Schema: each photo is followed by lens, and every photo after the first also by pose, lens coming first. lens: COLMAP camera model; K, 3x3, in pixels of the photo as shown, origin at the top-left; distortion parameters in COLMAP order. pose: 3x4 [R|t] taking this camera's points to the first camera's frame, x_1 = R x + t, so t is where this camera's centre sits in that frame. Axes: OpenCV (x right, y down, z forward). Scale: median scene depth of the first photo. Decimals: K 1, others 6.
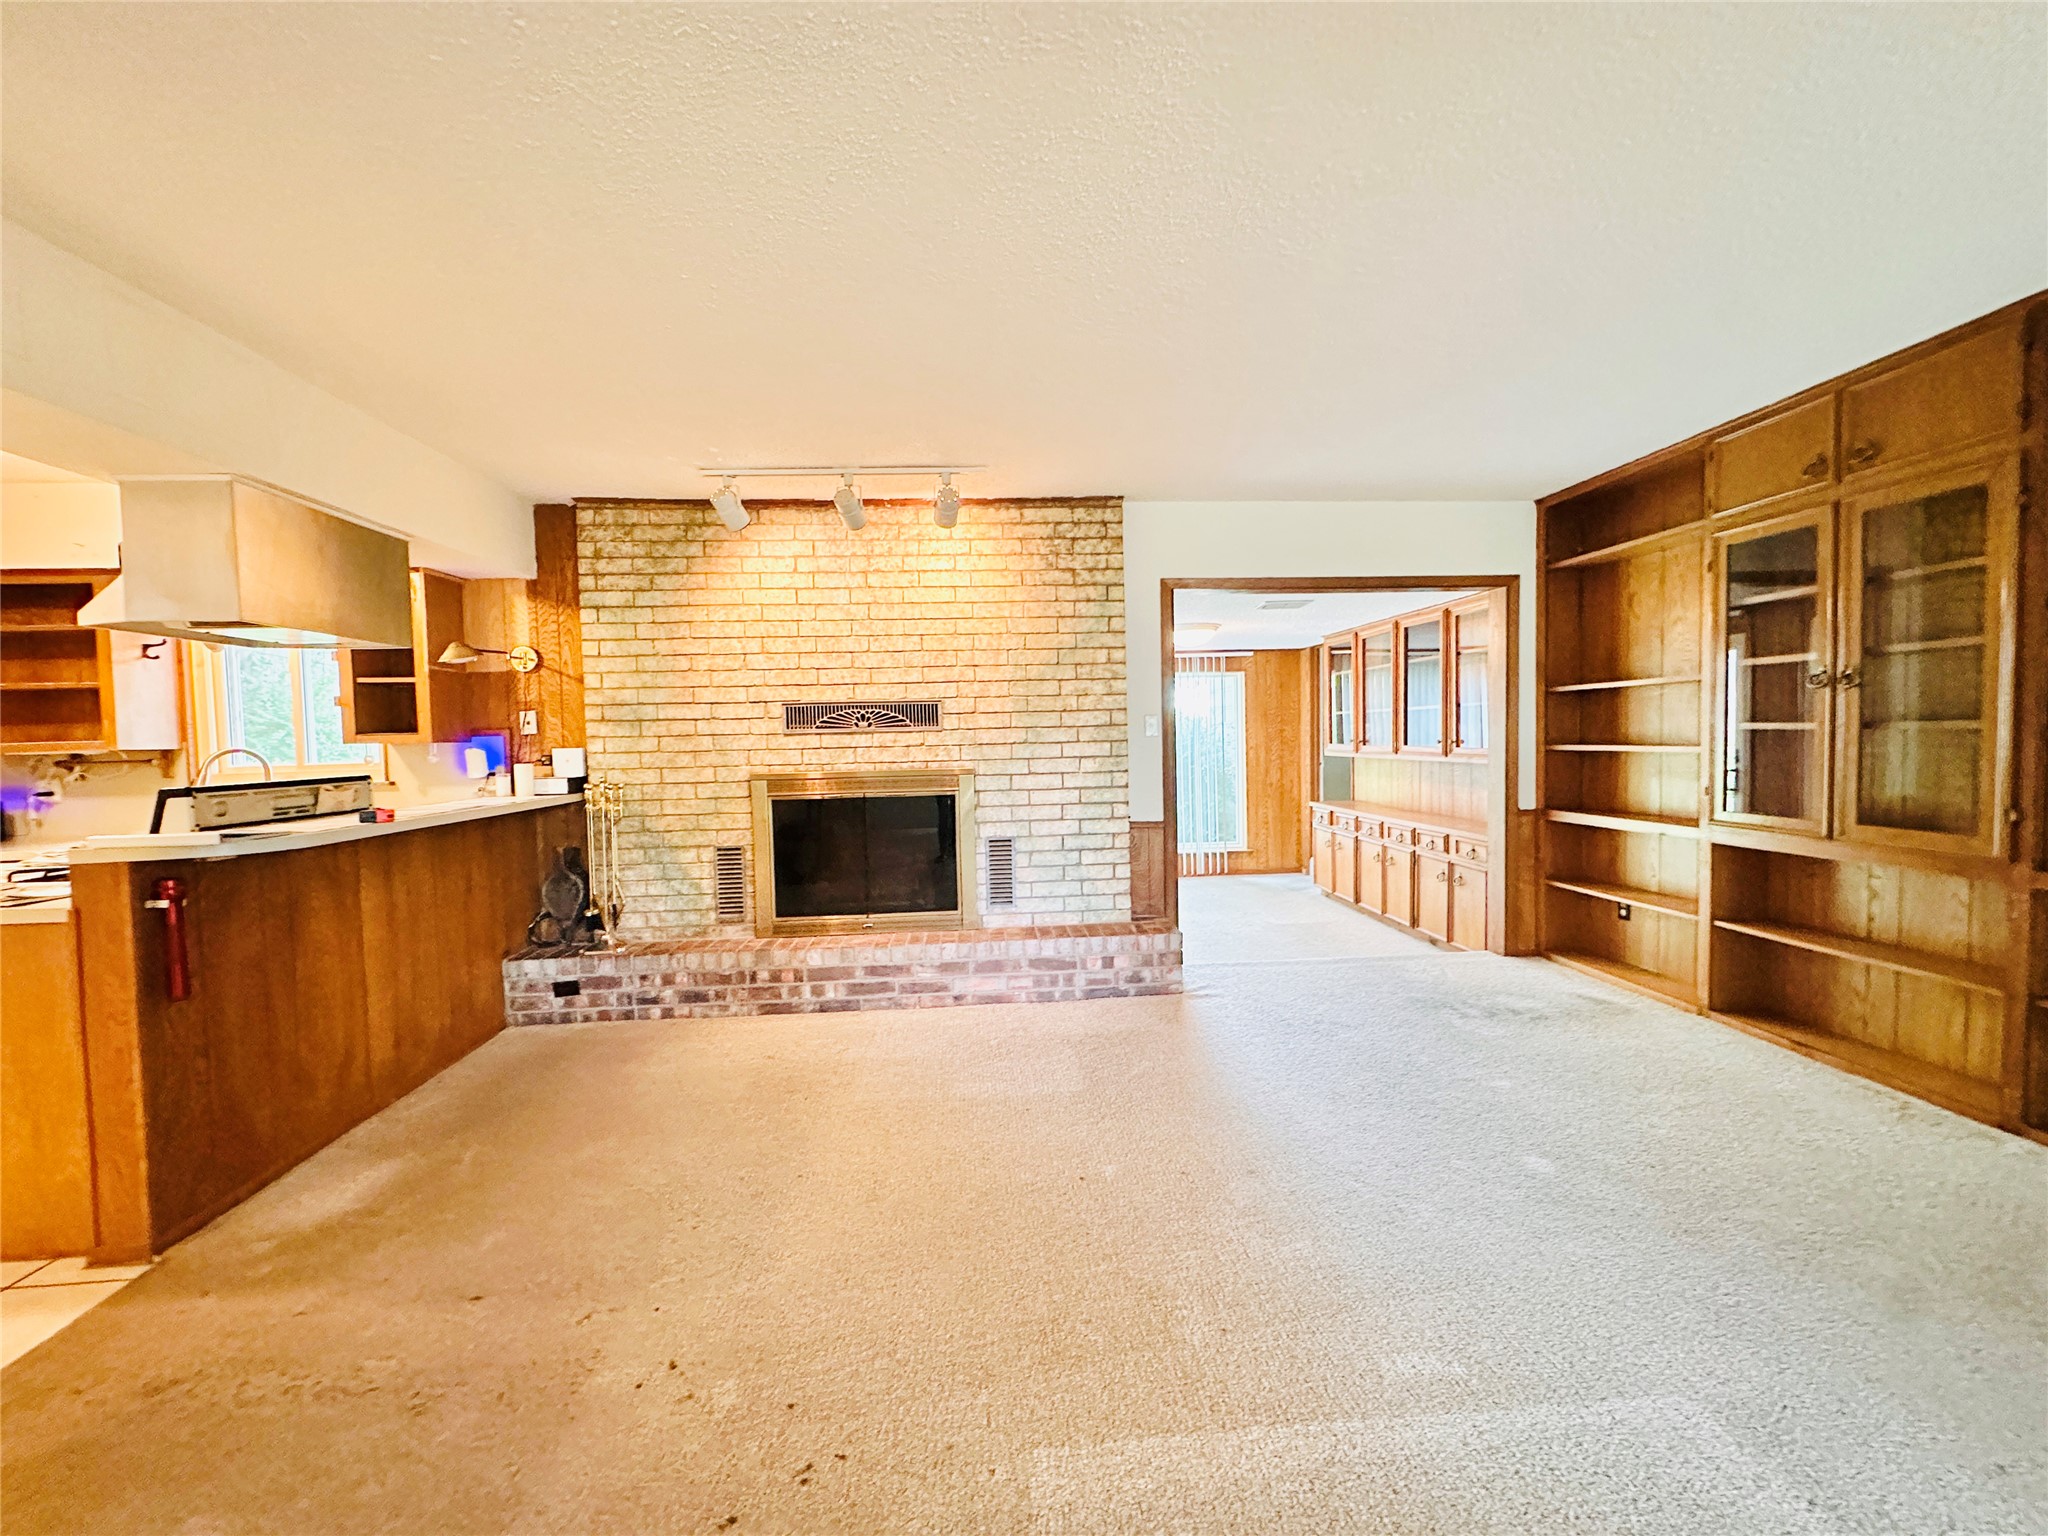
lens RADIAL K [[818.4, 0, 1021.4], [0, 818.4, 763.4], [0, 0, 1]] dist [0.002300, -0.000172]
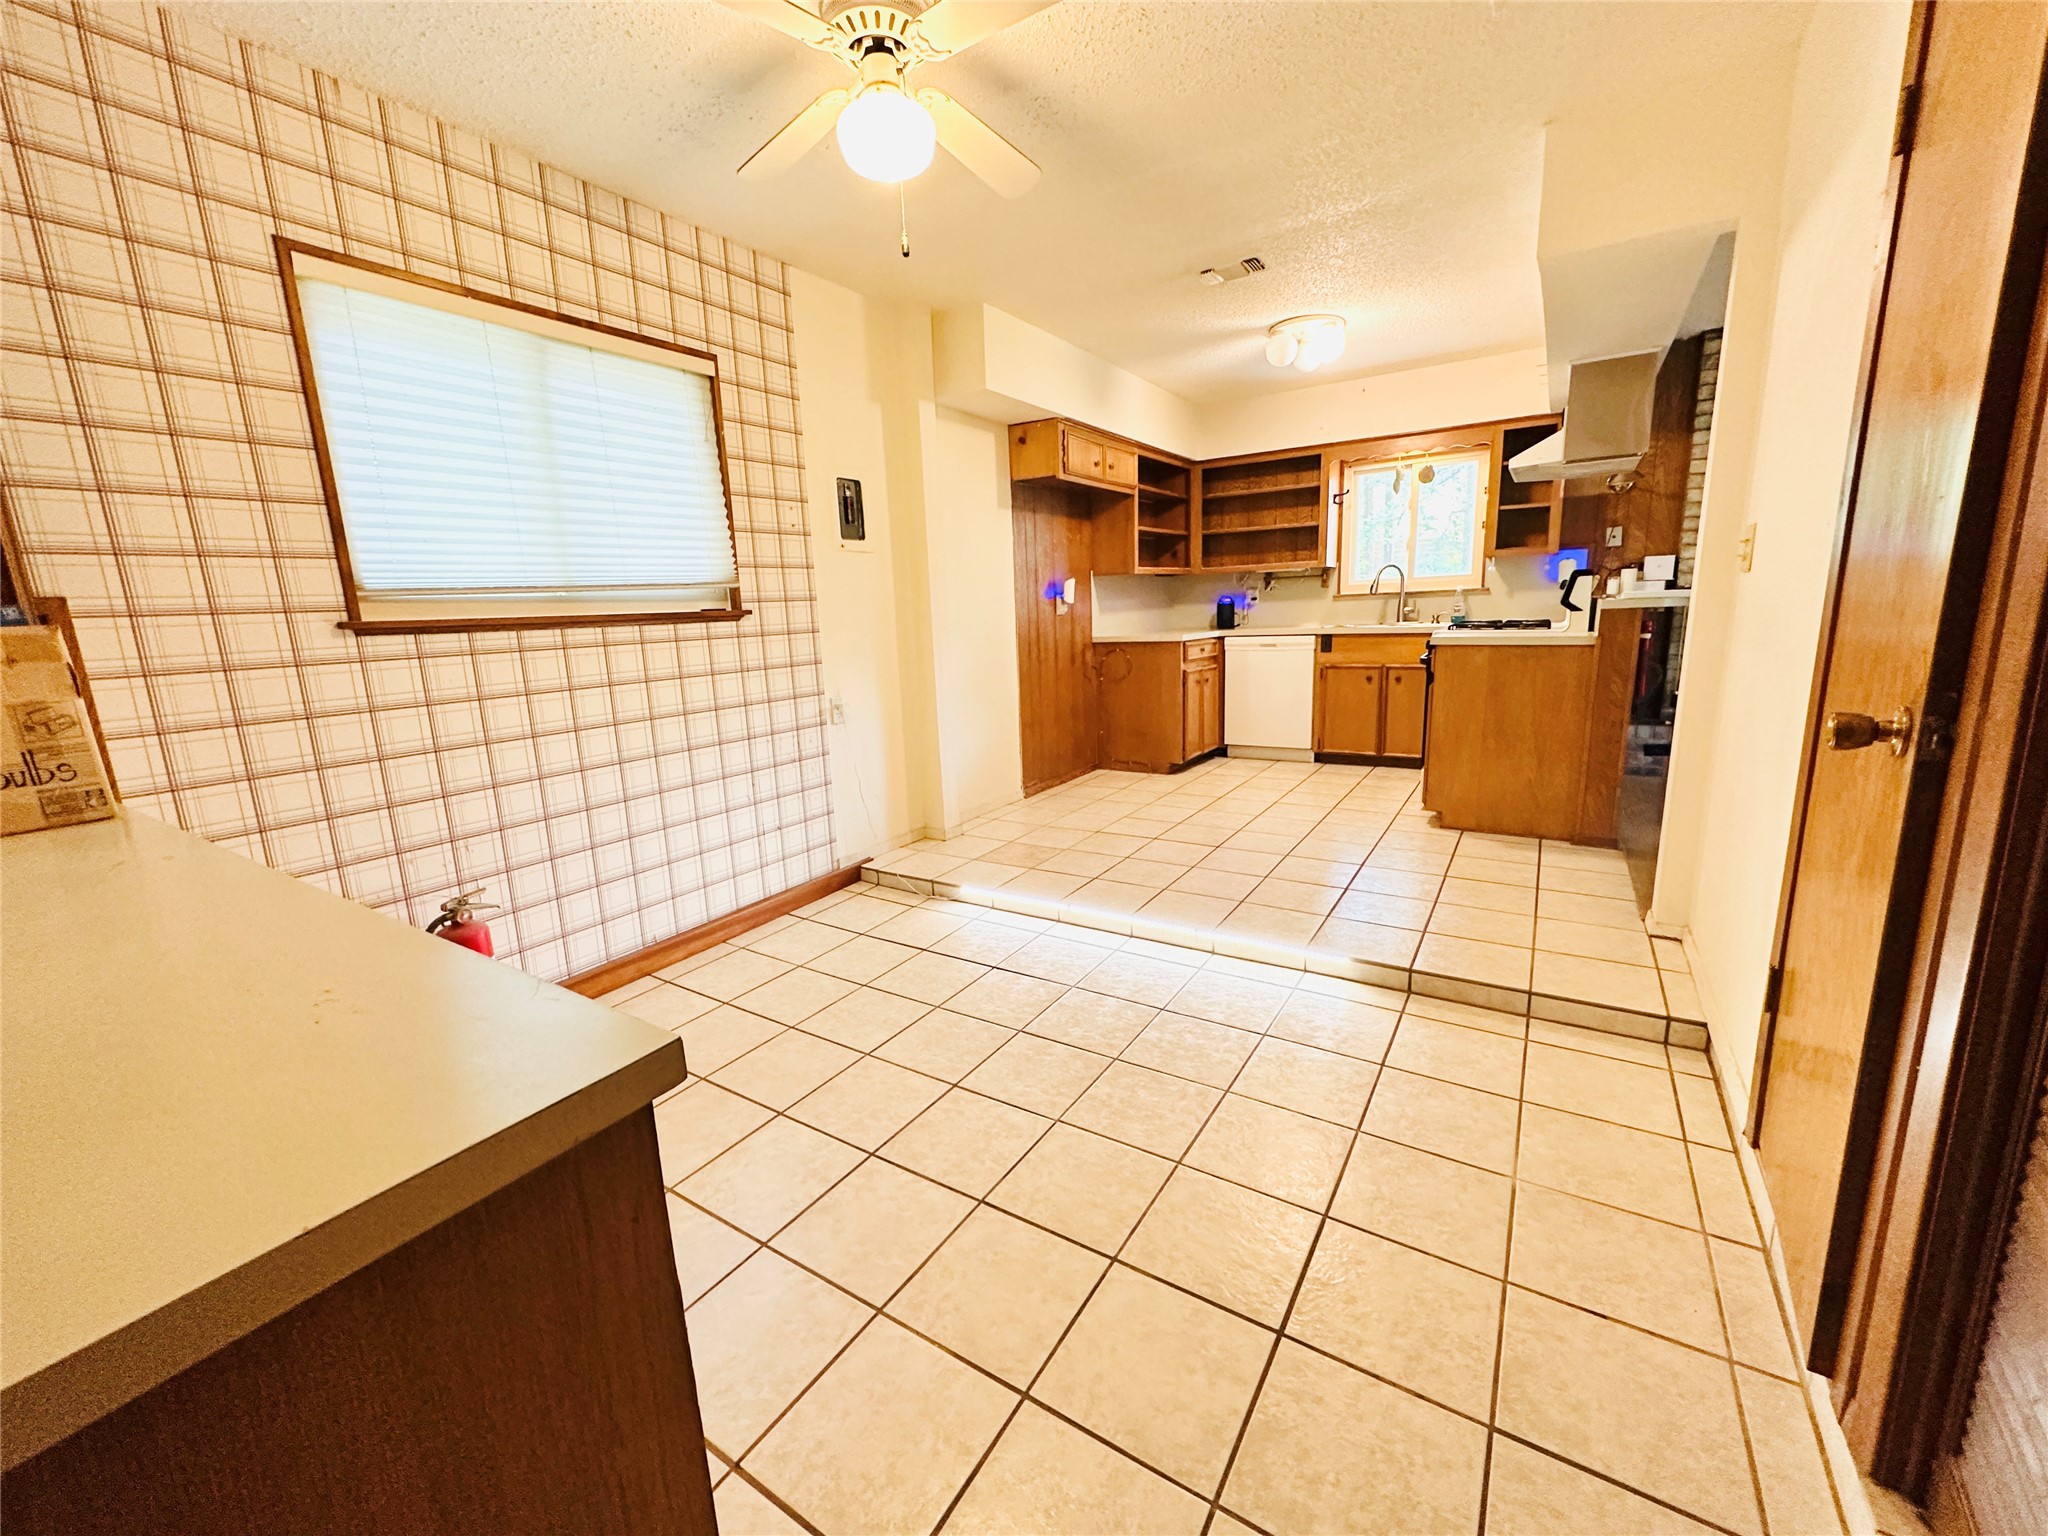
lens RADIAL K [[818.4, 0, 1021.9], [0, 818.4, 769.3], [0, 0, 1]] dist [0.002300, -0.000172]
pose [[0.802089, 0.110036, -0.586979, -0.575921], [-0.003576, 0.983746, 0.179528, 0.078791], [0.597193, -0.141899, 0.789446, -0.565728]]
